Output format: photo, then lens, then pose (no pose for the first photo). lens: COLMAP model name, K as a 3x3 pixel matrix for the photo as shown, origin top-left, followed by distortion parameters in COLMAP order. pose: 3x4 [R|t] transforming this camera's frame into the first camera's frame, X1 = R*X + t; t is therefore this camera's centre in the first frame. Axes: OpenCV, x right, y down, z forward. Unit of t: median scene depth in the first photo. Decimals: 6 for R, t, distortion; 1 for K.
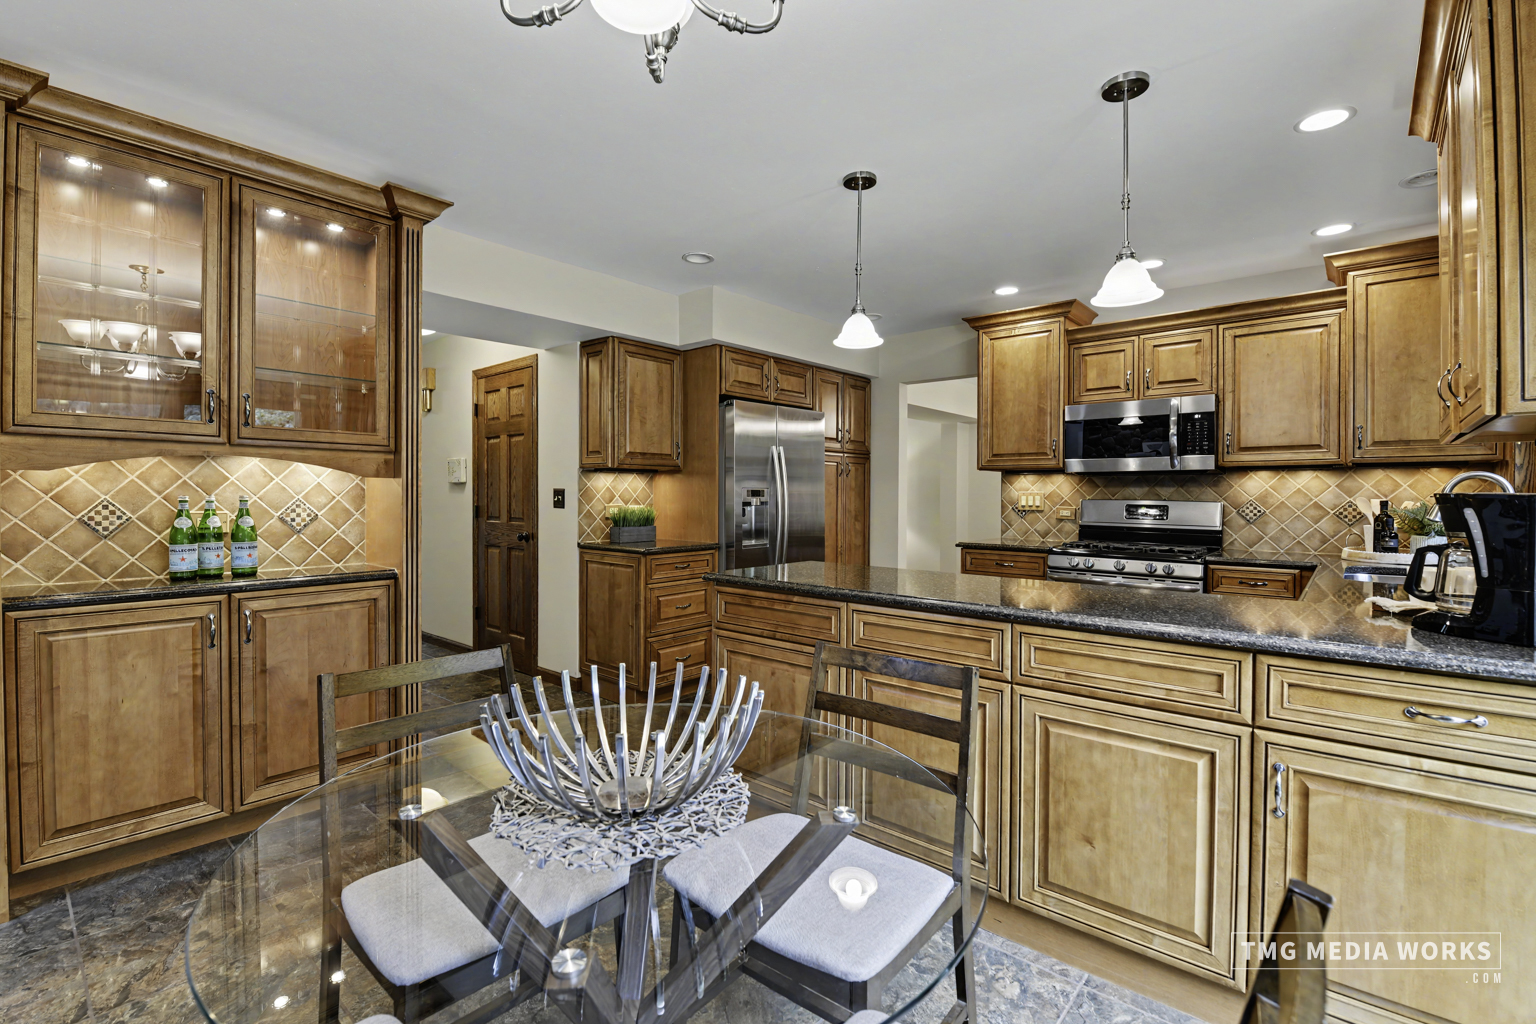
lens RADIAL K [[685.1, 0, 766.9], [0, 685.1, 505.9], [0, 0, 1]] dist [-0.008547, -0.000403]
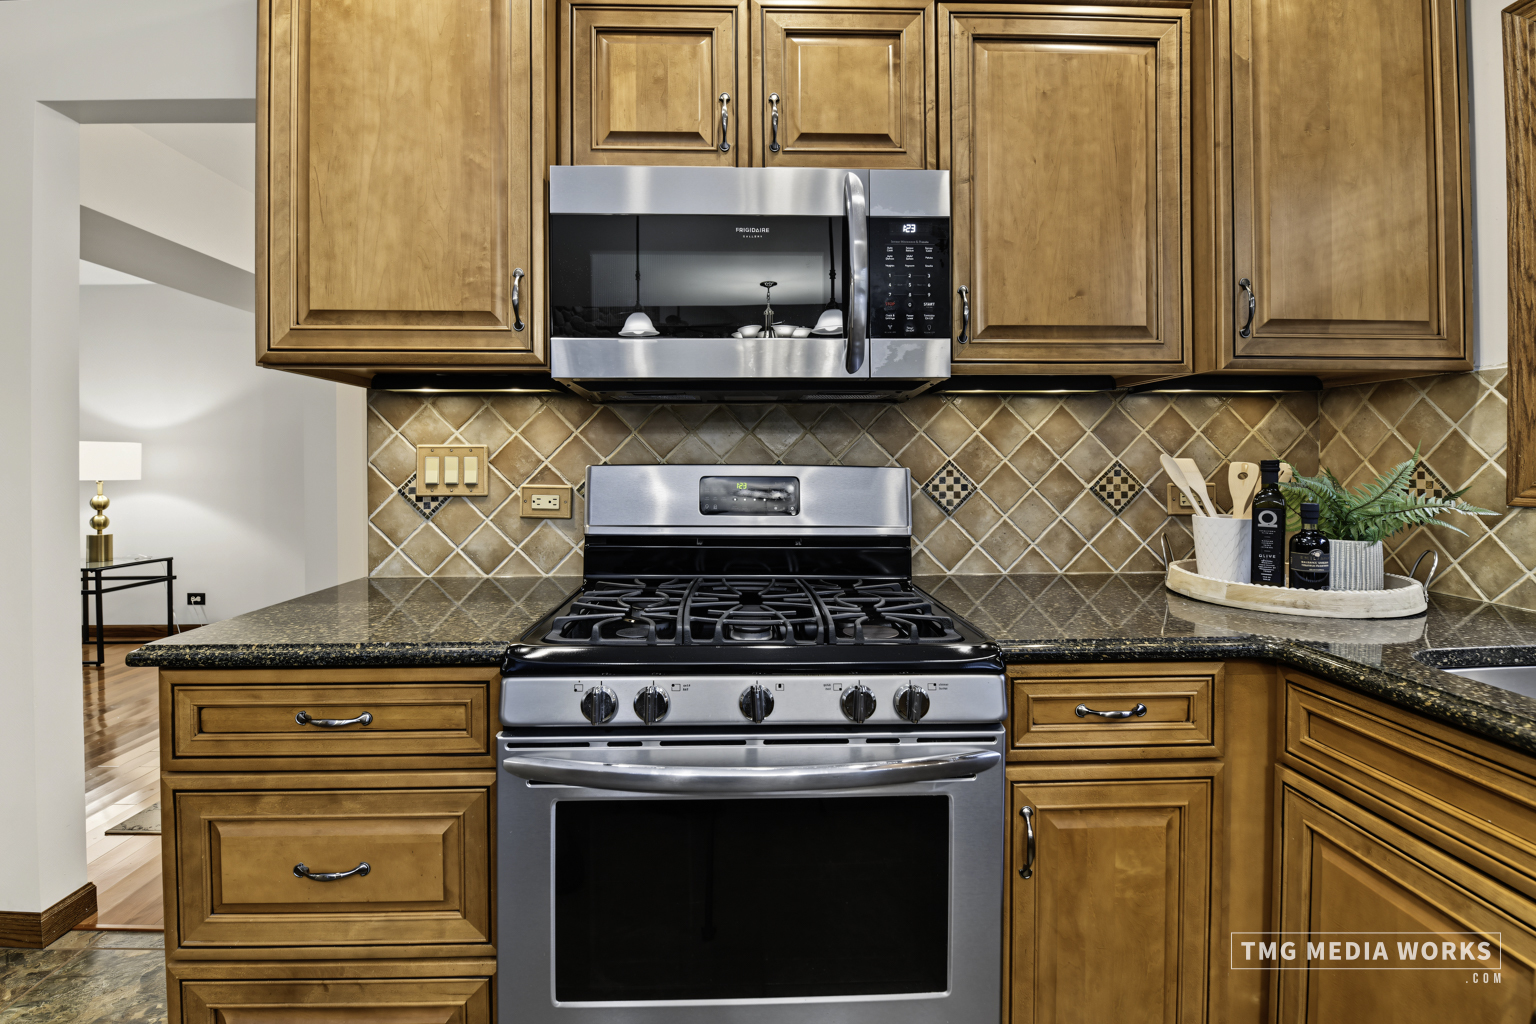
lens RADIAL K [[685.1, 0, 749.5], [0, 685.1, 466.8], [0, 0, 1]] dist [-0.008547, -0.000403]
pose [[0.737842, -0.010111, 0.674897, 0.314879], [0.015546, 0.999877, -0.002017, -0.006735], [-0.674794, 0.011980, 0.737909, 0.766861]]
